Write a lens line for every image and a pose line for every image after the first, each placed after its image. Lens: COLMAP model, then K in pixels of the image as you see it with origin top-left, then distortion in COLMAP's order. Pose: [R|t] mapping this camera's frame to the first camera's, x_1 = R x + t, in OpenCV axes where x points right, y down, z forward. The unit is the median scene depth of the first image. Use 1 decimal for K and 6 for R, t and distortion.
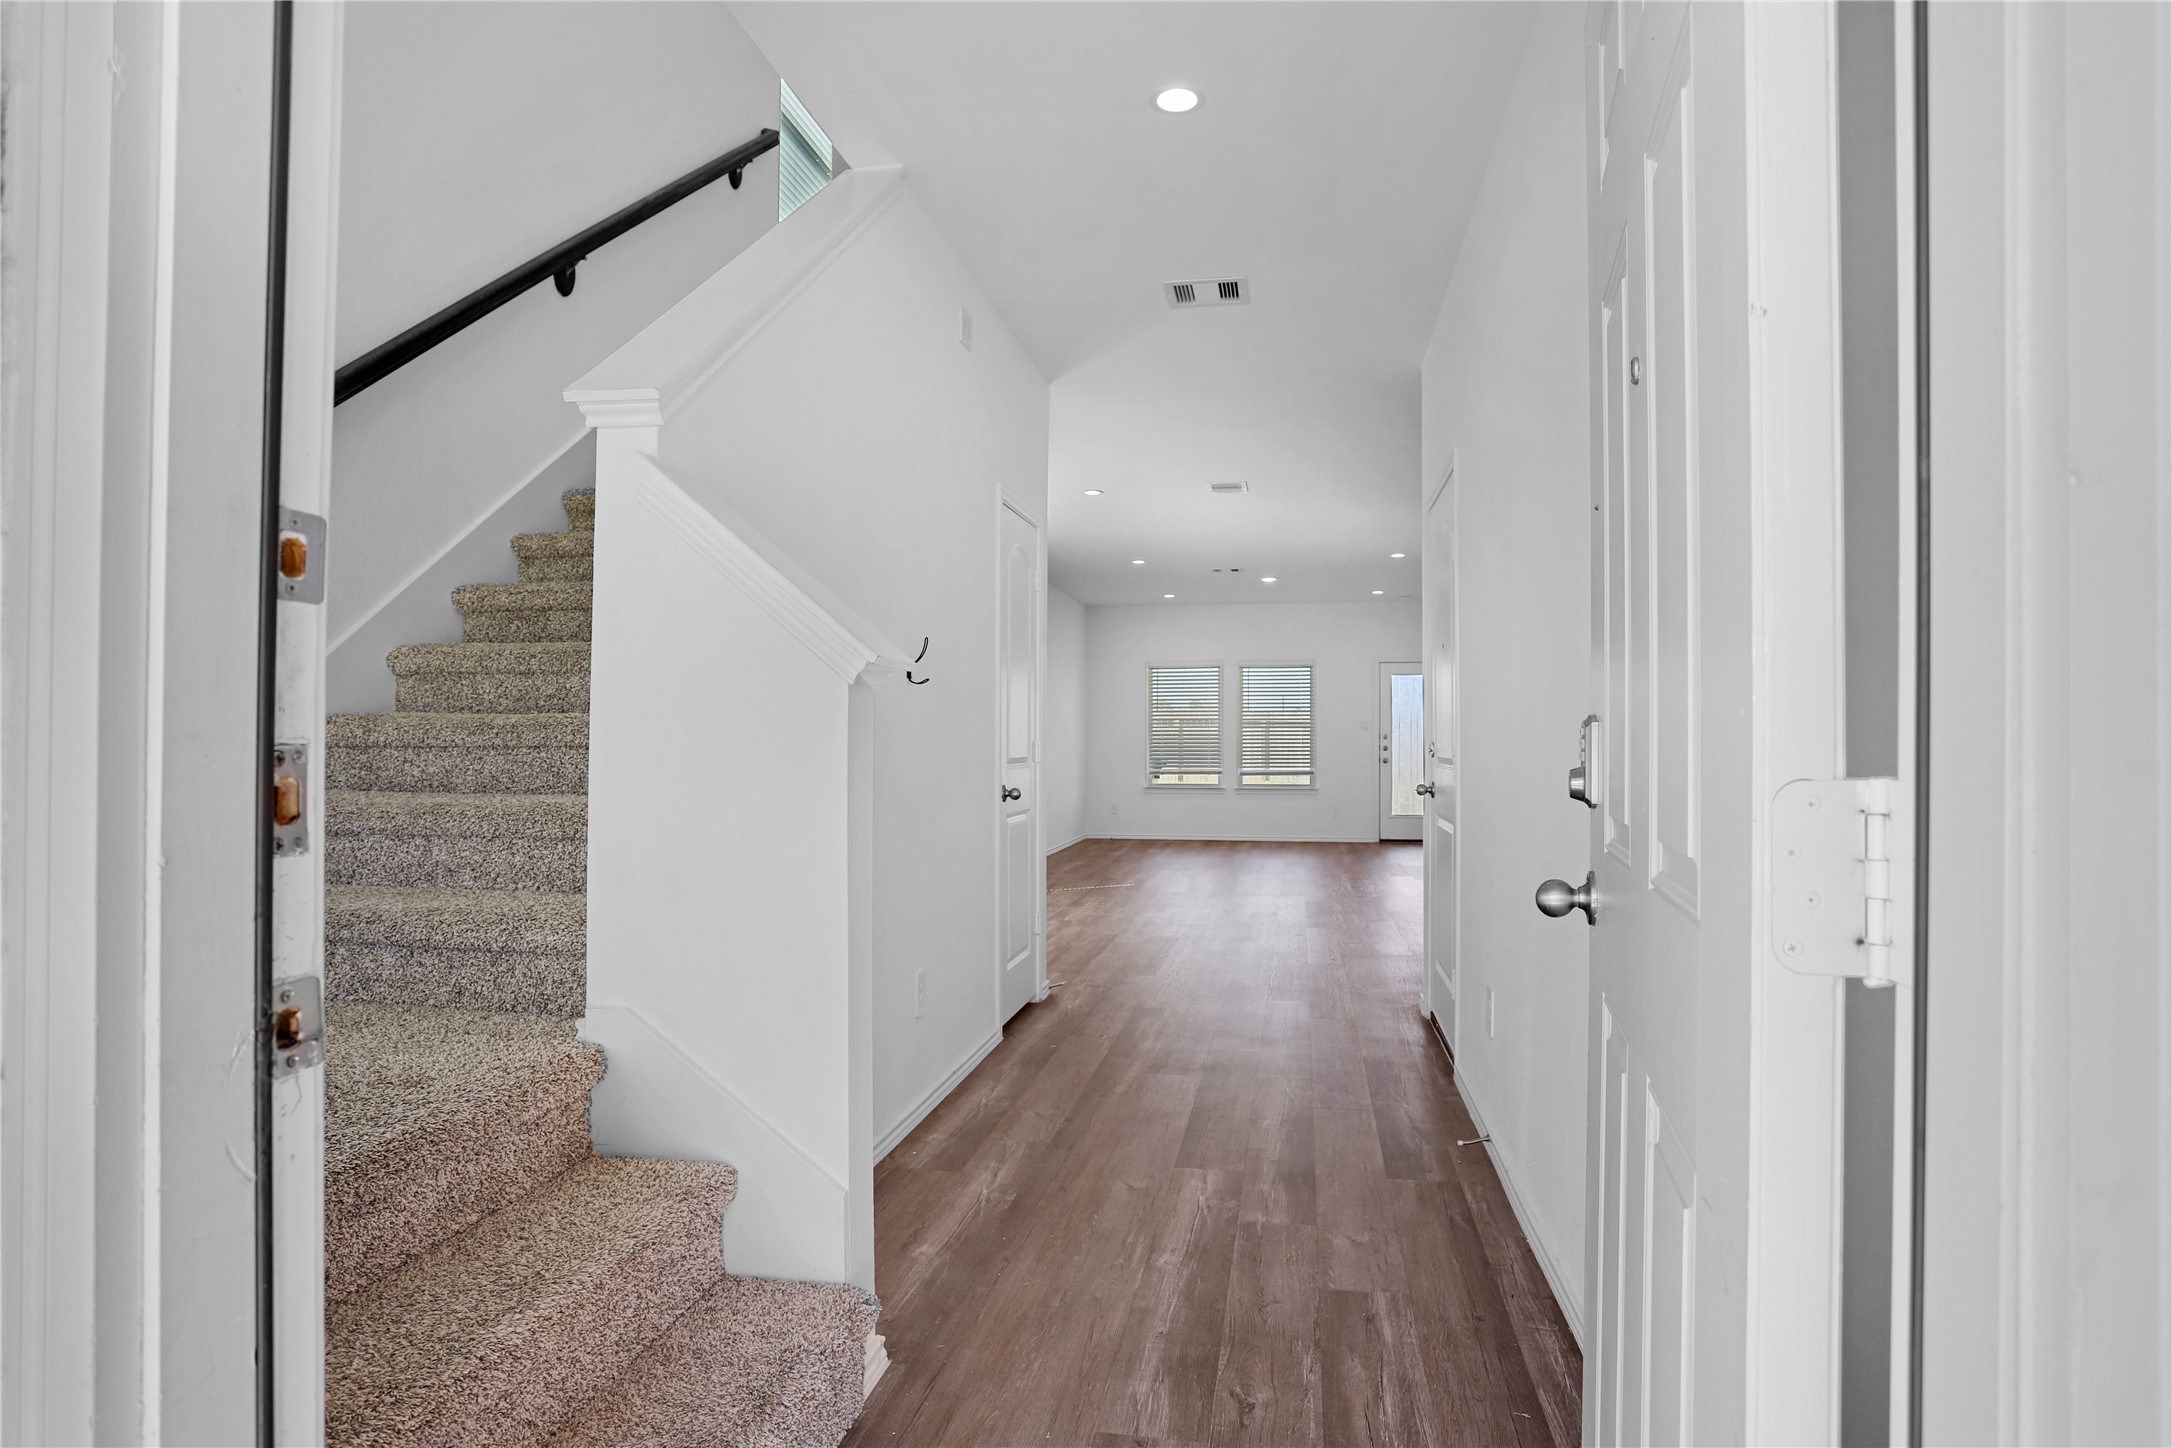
lens RADIAL K [[1158.9, 0, 1087.8], [0, 1158.9, 729.8], [0, 0, 1]] dist [-0.056520, 0.022407]
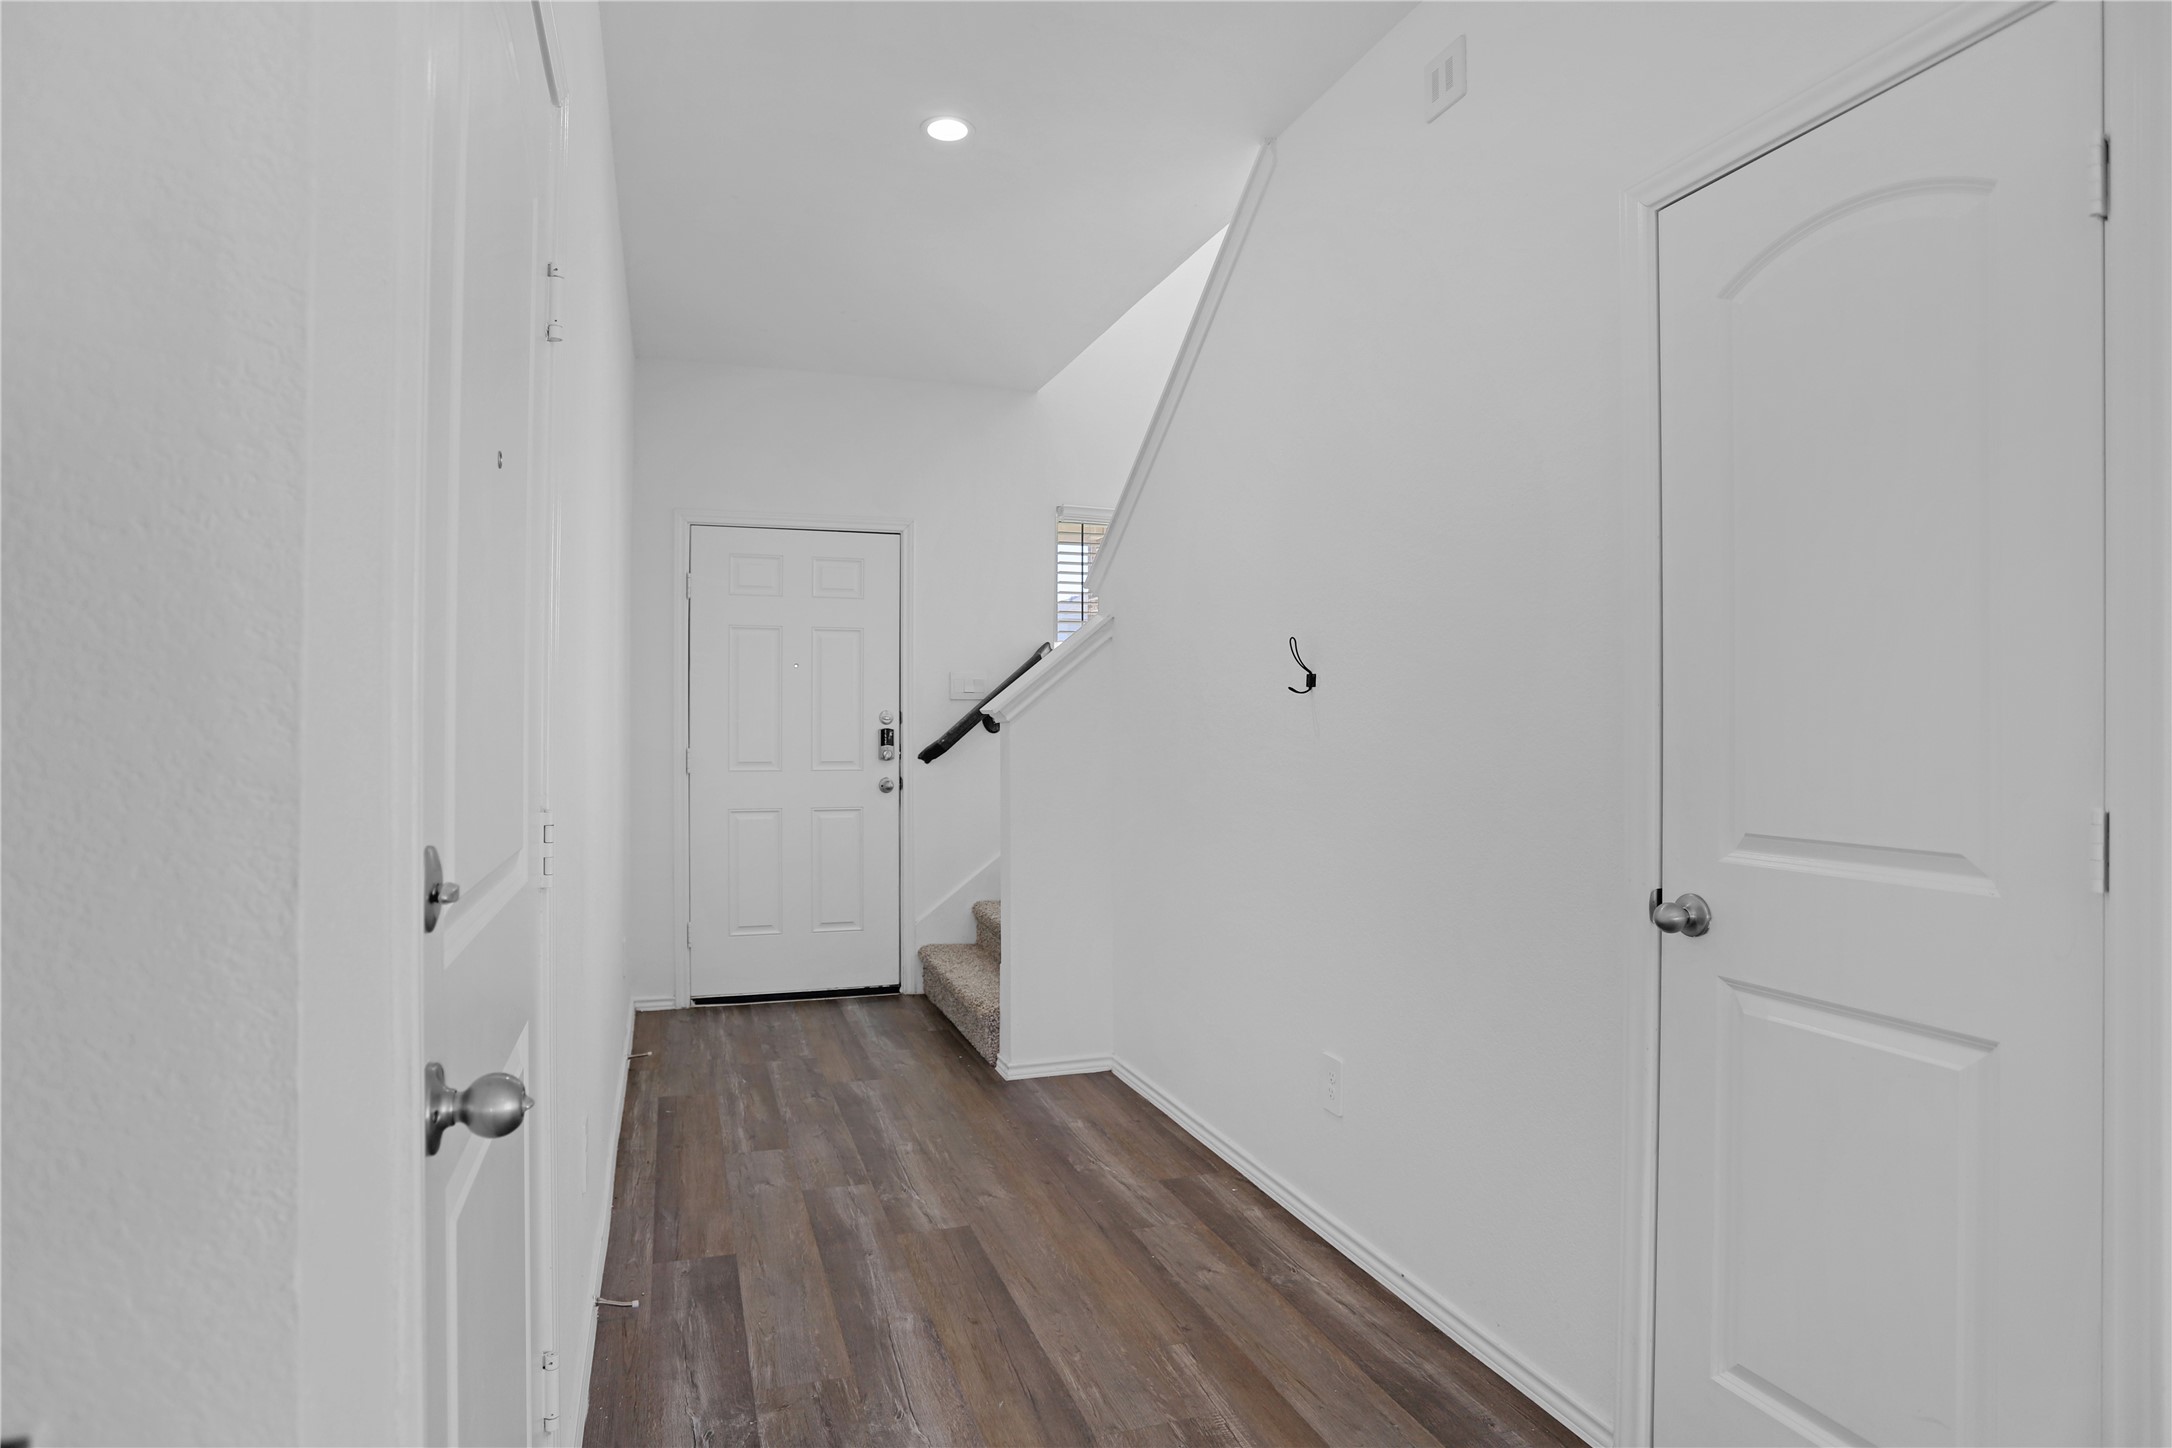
lens RADIAL K [[1158.9, 0, 1087.3], [0, 1158.9, 725.6], [0, 0, 1]] dist [-0.056520, 0.022407]
pose [[-0.864373, -0.003976, -0.502836, 0.530644], [0.001201, 0.999950, -0.009971, -0.012347], [0.502850, -0.009222, -0.864324, 2.141202]]
